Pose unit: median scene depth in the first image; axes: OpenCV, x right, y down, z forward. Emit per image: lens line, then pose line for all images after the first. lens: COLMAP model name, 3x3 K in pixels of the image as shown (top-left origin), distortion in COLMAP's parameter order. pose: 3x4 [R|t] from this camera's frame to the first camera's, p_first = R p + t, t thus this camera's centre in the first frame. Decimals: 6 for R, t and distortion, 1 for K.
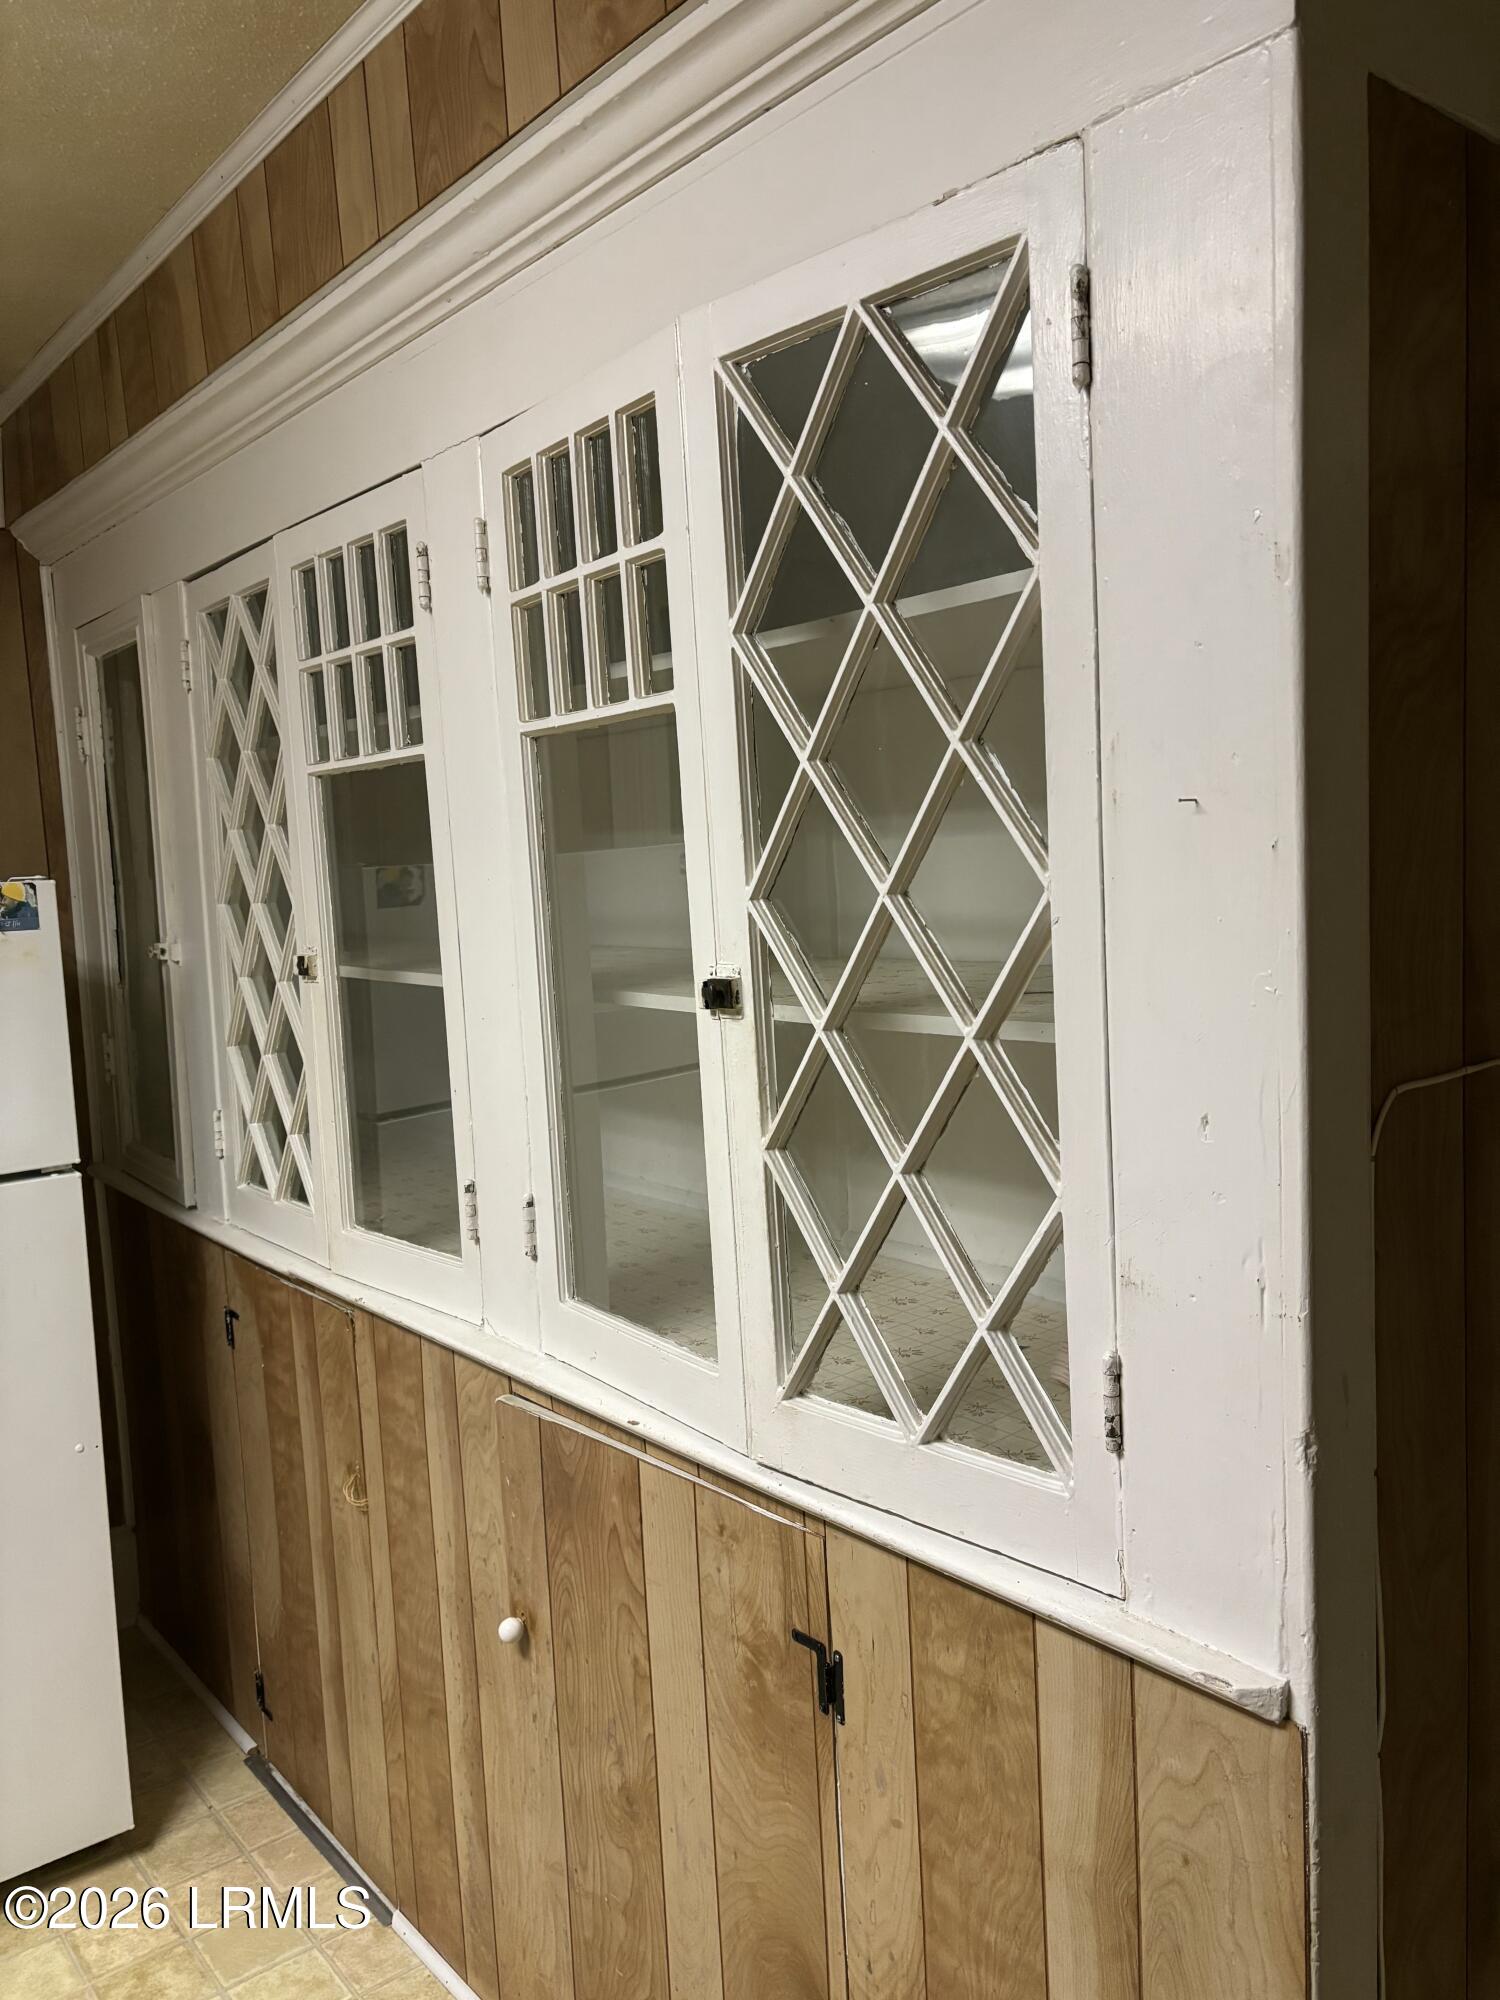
lens RADIAL K [[1488.4, 0, 754.1], [0, 1488.4, 1002.7], [0, 0, 1]] dist [0.034962, -0.046371]
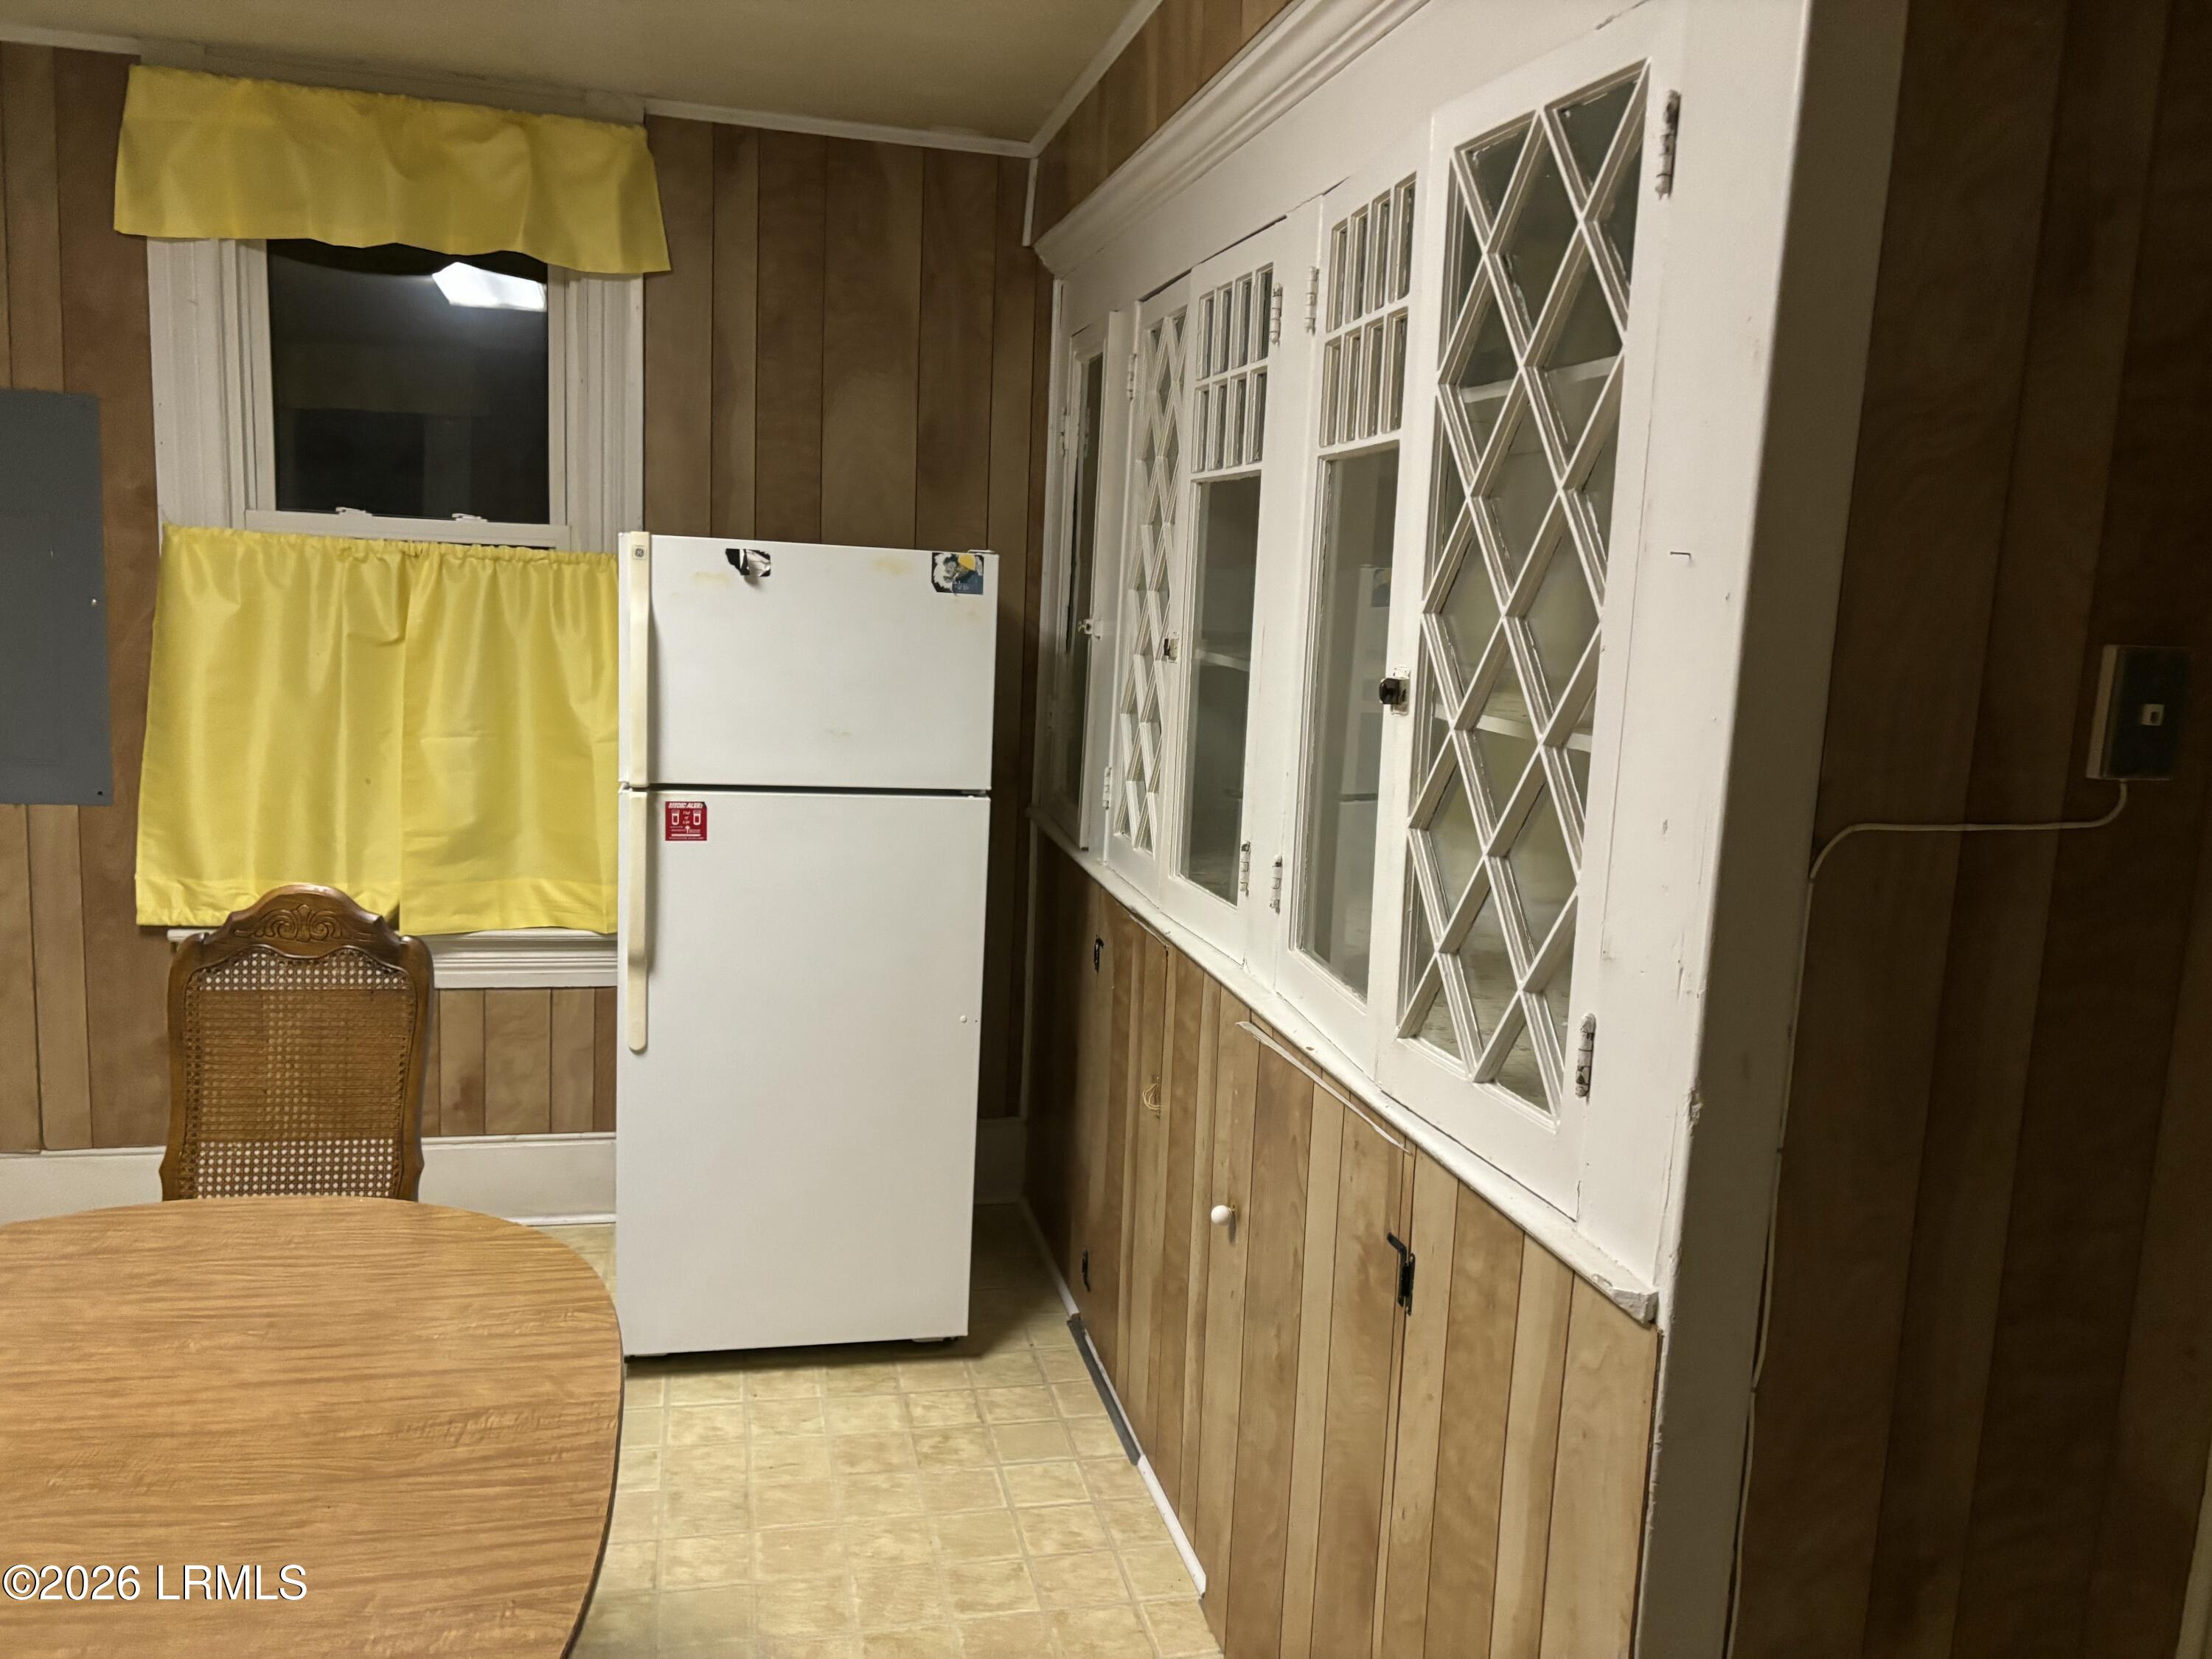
lens RADIAL K [[1653.0, 0, 1131.2], [0, 1653.0, 831.5], [0, 0, 1]] dist [0.004095, -0.003828]
pose [[0.899071, 0.151492, -0.410758, 0.283516], [-0.127611, 0.988164, 0.085128, 0.015737], [0.418793, -0.024119, 0.907762, -0.231007]]
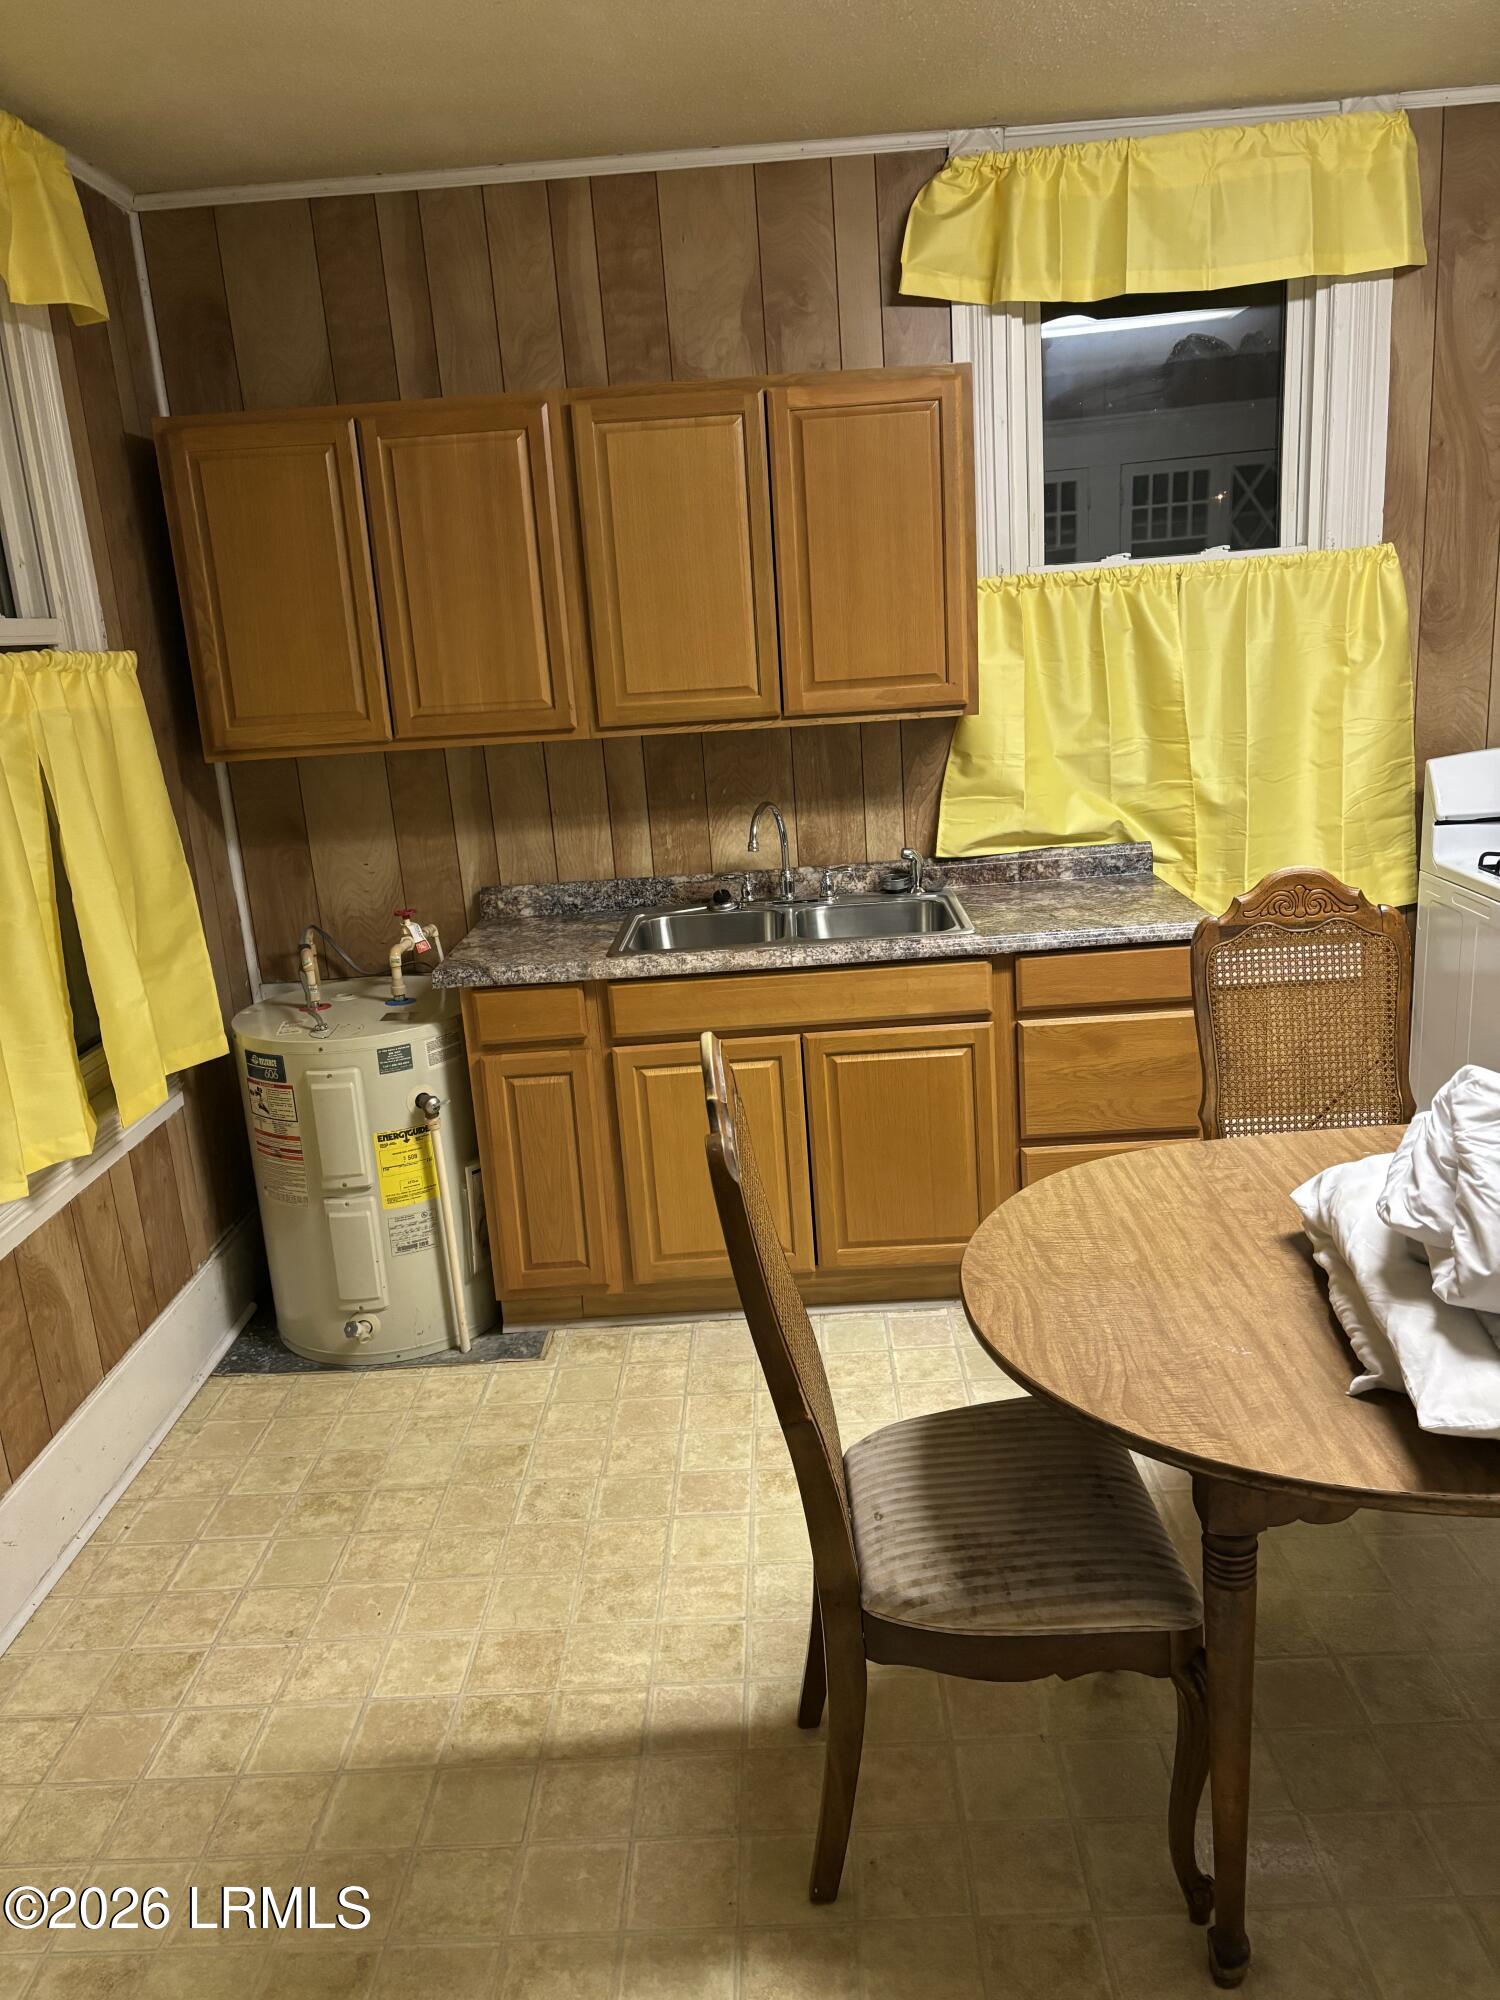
lens RADIAL K [[1497.7, 0, 738.2], [0, 1497.7, 1004.1], [0, 0, 1]] dist [0.044713, -0.055253]
pose [[-0.650349, 0.268565, -0.710576, 0.122338], [0.030786, 0.943967, 0.328600, -0.181077], [0.759011, 0.191829, -0.622176, 2.127170]]
